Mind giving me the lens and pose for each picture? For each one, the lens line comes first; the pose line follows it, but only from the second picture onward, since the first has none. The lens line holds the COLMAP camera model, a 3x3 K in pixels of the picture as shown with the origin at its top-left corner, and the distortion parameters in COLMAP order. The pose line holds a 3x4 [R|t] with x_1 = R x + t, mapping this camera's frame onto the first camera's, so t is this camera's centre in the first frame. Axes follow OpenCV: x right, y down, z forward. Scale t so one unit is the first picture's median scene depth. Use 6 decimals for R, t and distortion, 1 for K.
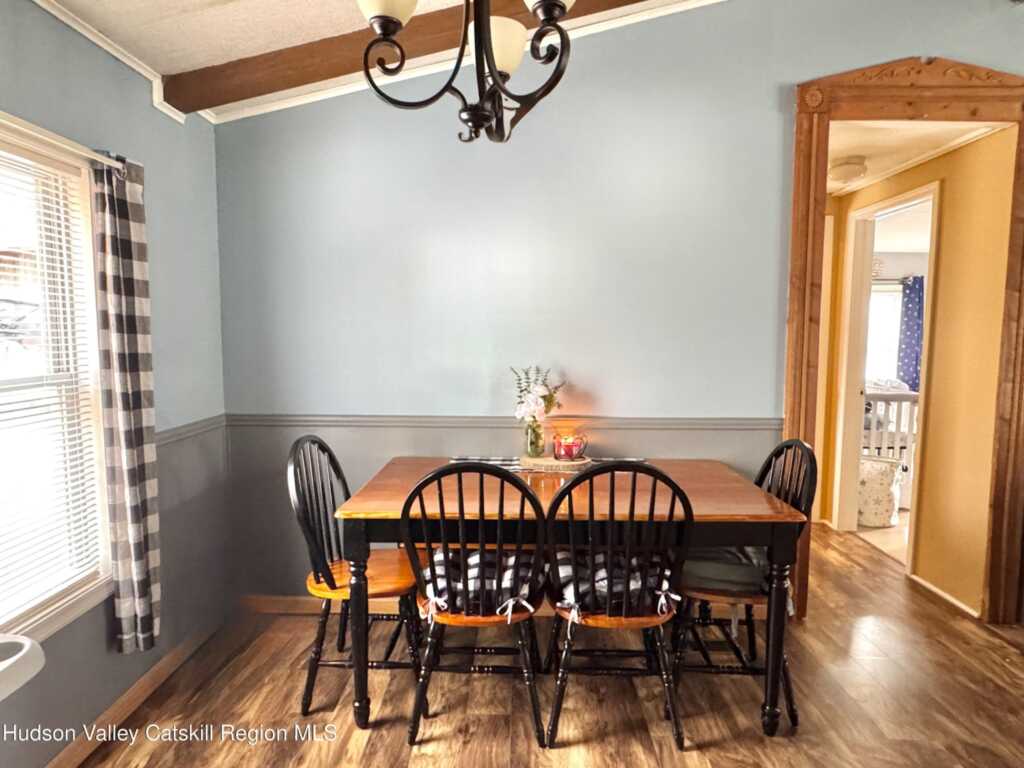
lens RADIAL K [[600.6, 0, 508.7], [0, 600.6, 381.7], [0, 0, 1]] dist [0.001961, -0.000094]
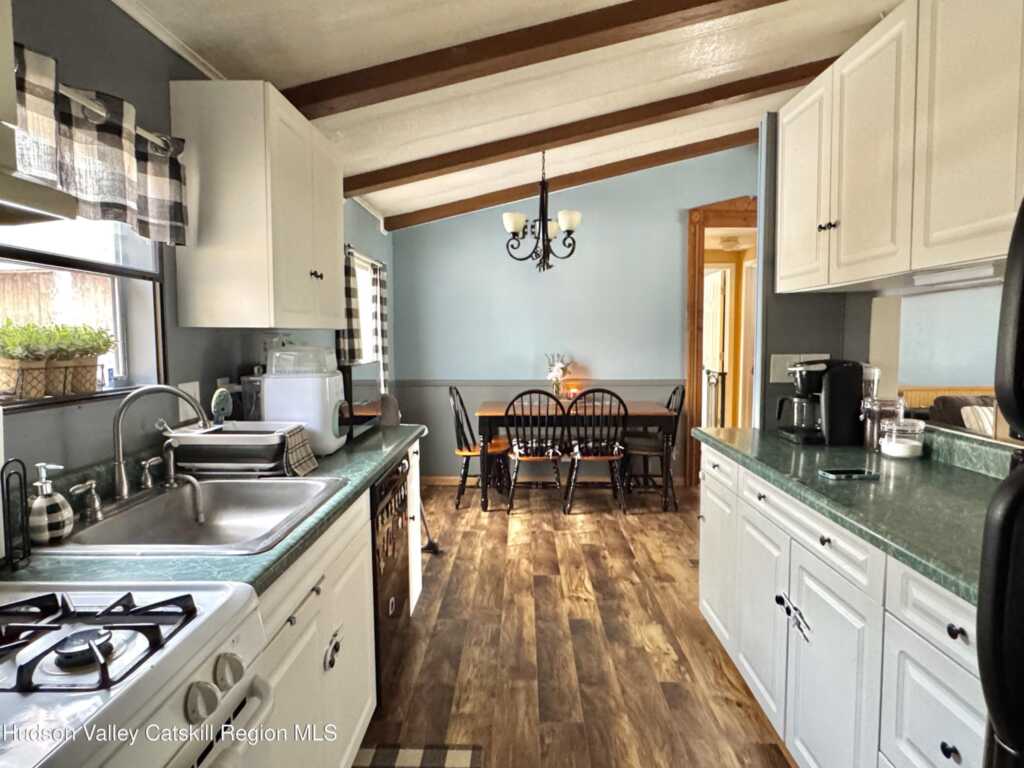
lens RADIAL K [[600.6, 0, 515.2], [0, 600.6, 383.1], [0, 0, 1]] dist [0.001961, -0.000094]
pose [[0.999915, -0.008533, 0.009869, -0.156356], [0.008588, 0.999947, -0.005596, 0.112702], [-0.009821, 0.005680, 0.999936, -1.327504]]
